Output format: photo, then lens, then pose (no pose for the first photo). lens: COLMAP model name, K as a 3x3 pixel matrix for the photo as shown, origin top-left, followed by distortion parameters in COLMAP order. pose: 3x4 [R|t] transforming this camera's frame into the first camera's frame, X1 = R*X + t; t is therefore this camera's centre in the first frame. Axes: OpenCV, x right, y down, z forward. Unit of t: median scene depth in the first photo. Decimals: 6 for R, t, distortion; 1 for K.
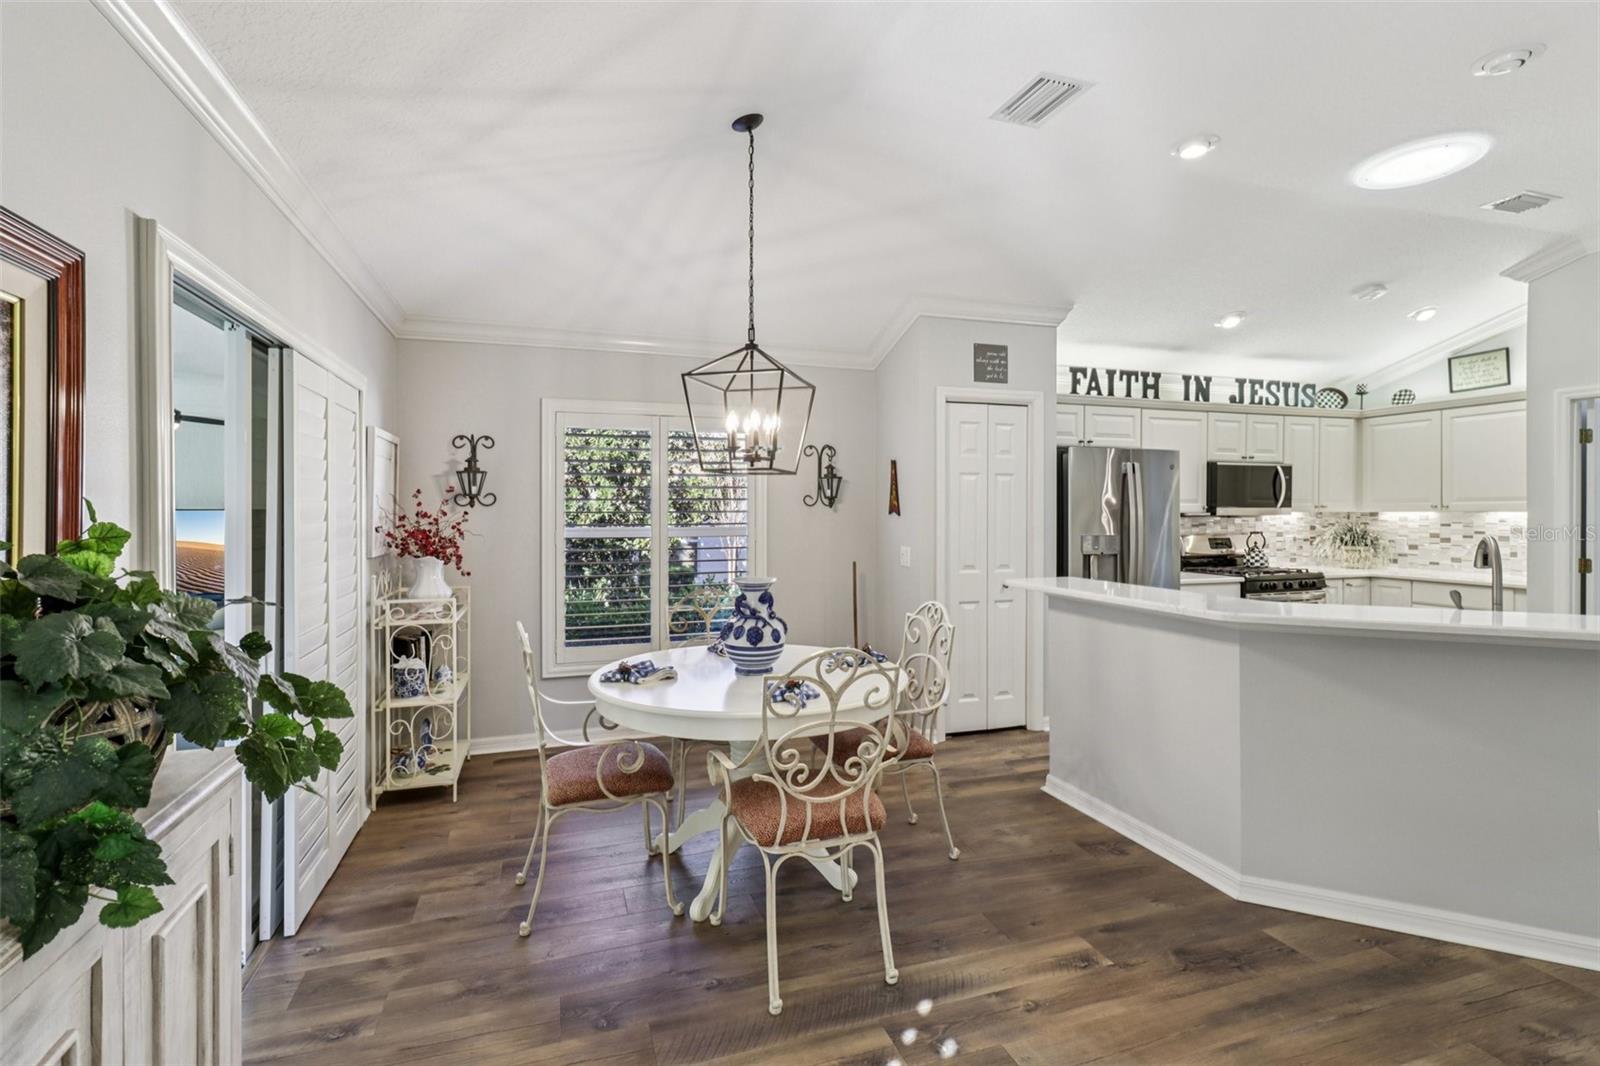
lens RADIAL K [[753.6, 0, 799.4], [0, 753.6, 515.2], [0, 0, 1]] dist [0.003458, 0.000761]
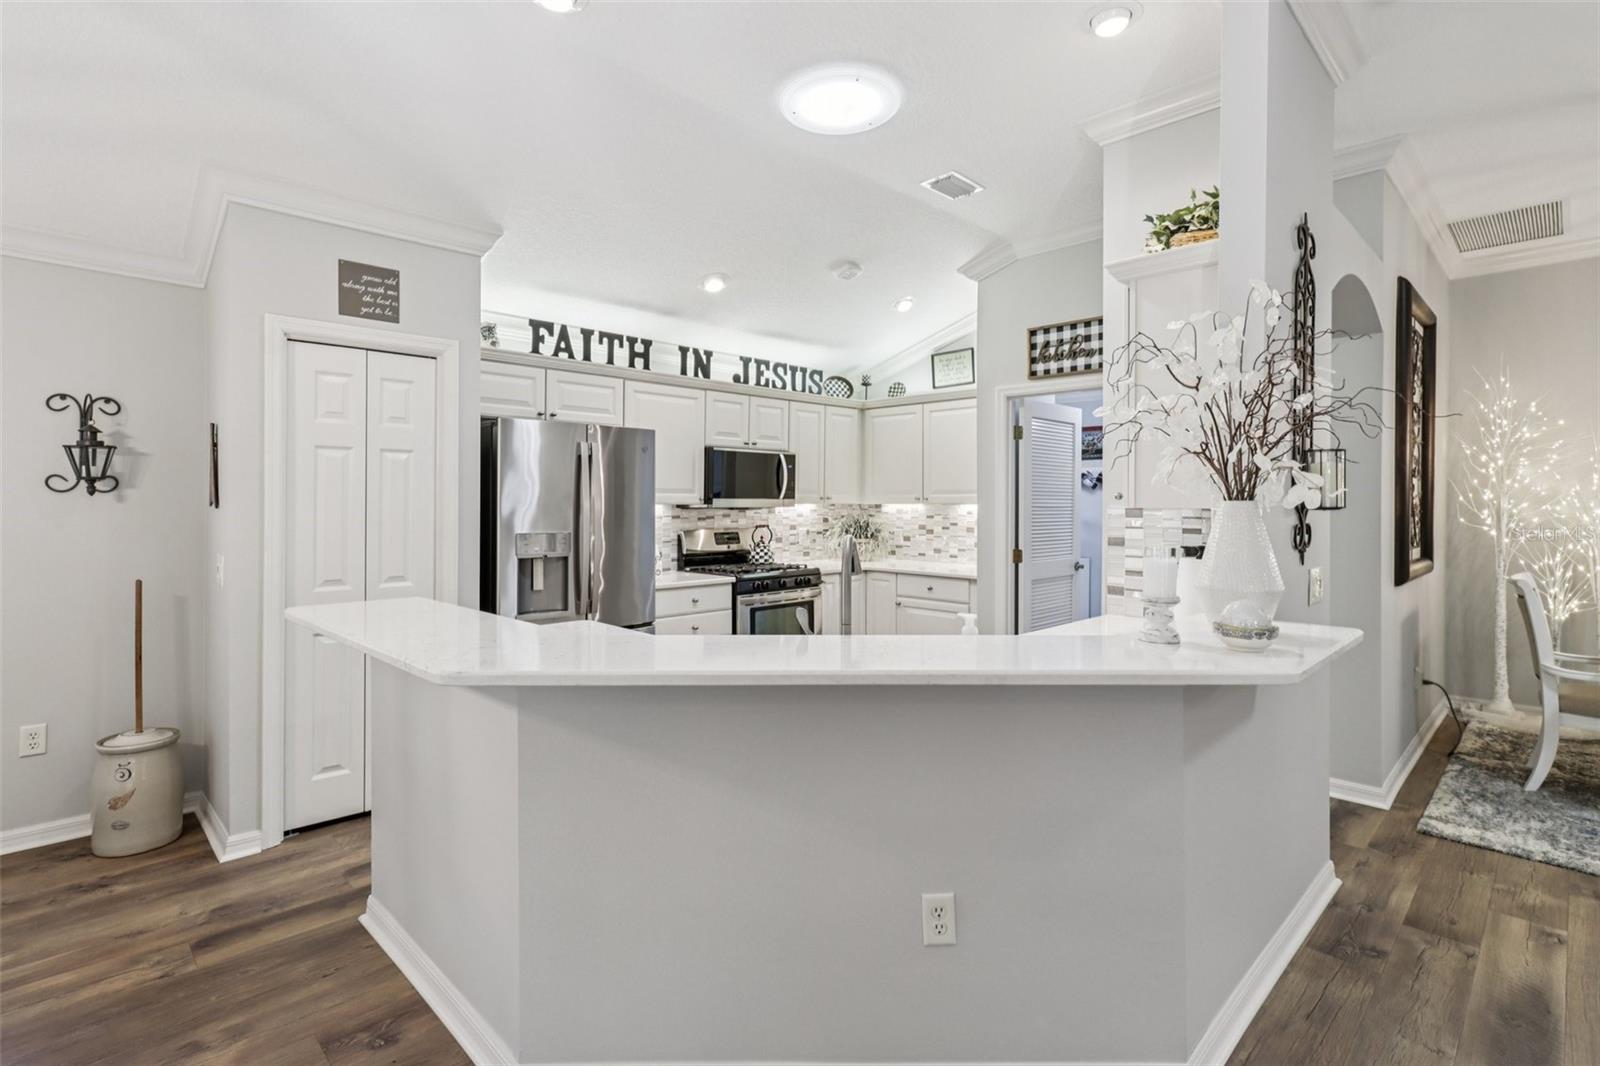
lens RADIAL K [[768.9, 0, 801.8], [0, 768.9, 502.4], [0, 0, 1]] dist [0.000881, 0.000462]
pose [[0.897034, 0.004164, 0.441942, 0.248101], [-0.002800, 0.999989, -0.003740, -0.002511], [-0.441953, 0.002117, 0.897036, 0.145772]]
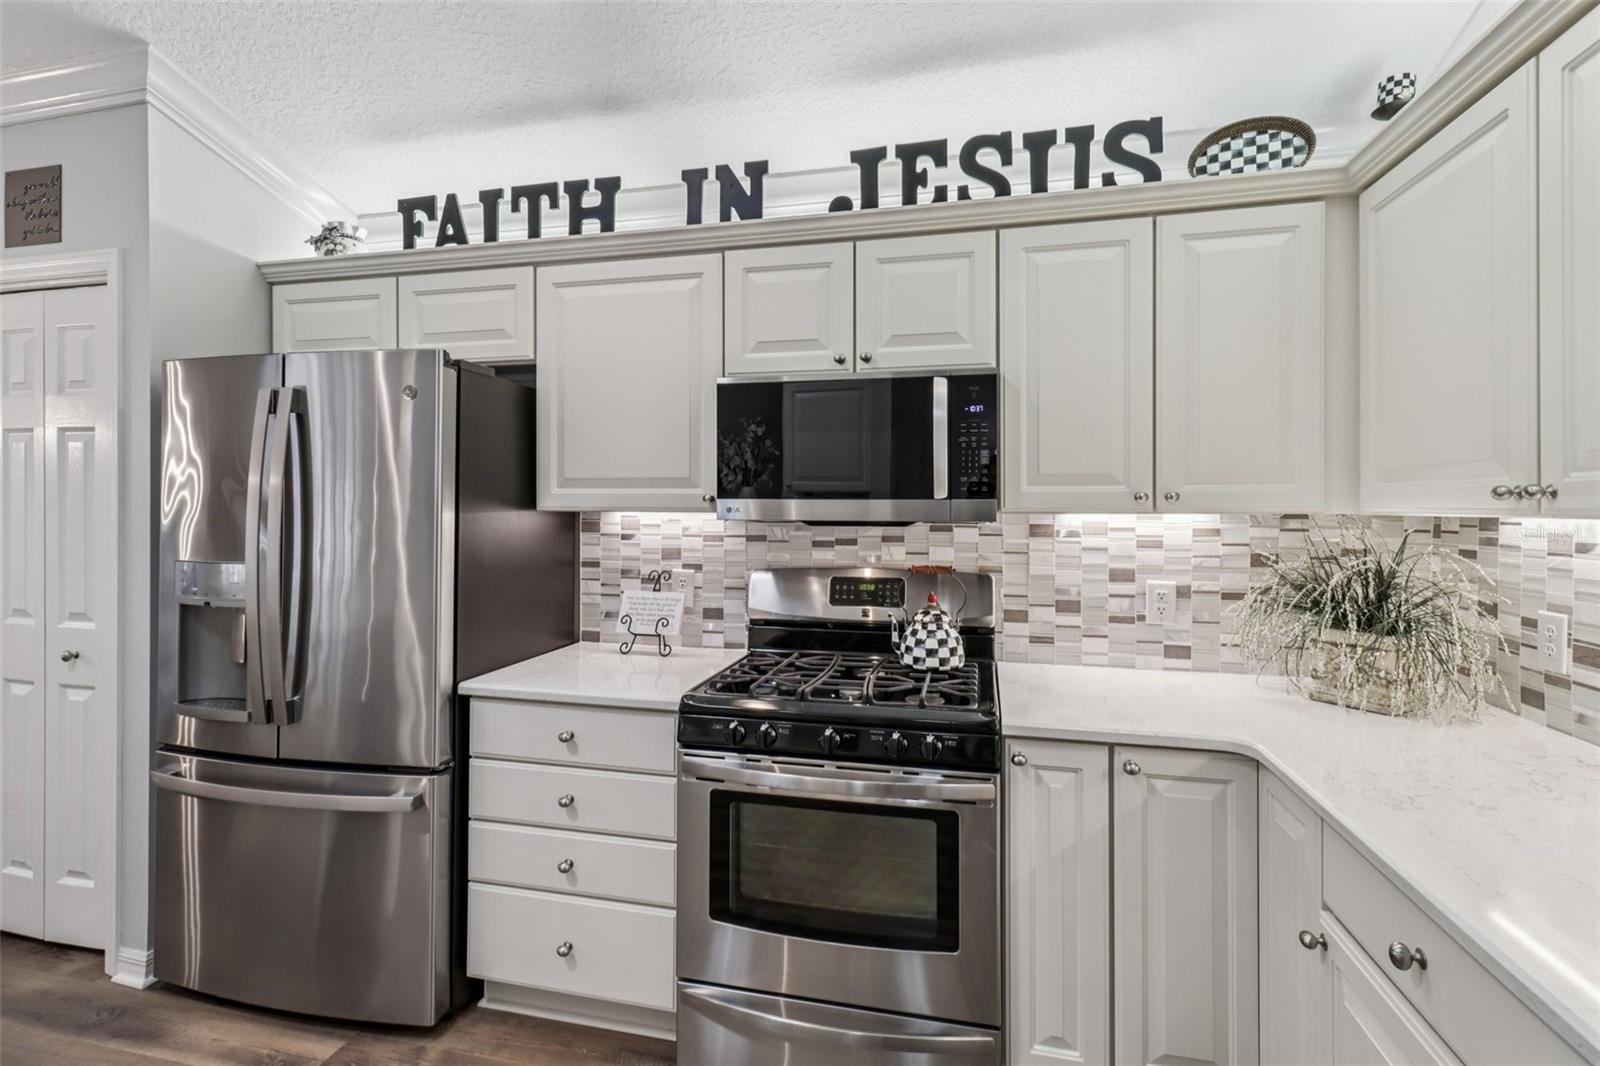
lens RADIAL K [[755.2, 0, 805.3], [0, 755.2, 498.5], [0, 0, 1]] dist [0.000043, 0.000248]
pose [[0.846980, 0.000350, -0.531625, 0.790718], [-0.007997, 0.999895, -0.012083, -0.005888], [0.531565, 0.014485, 0.846894, 0.703911]]
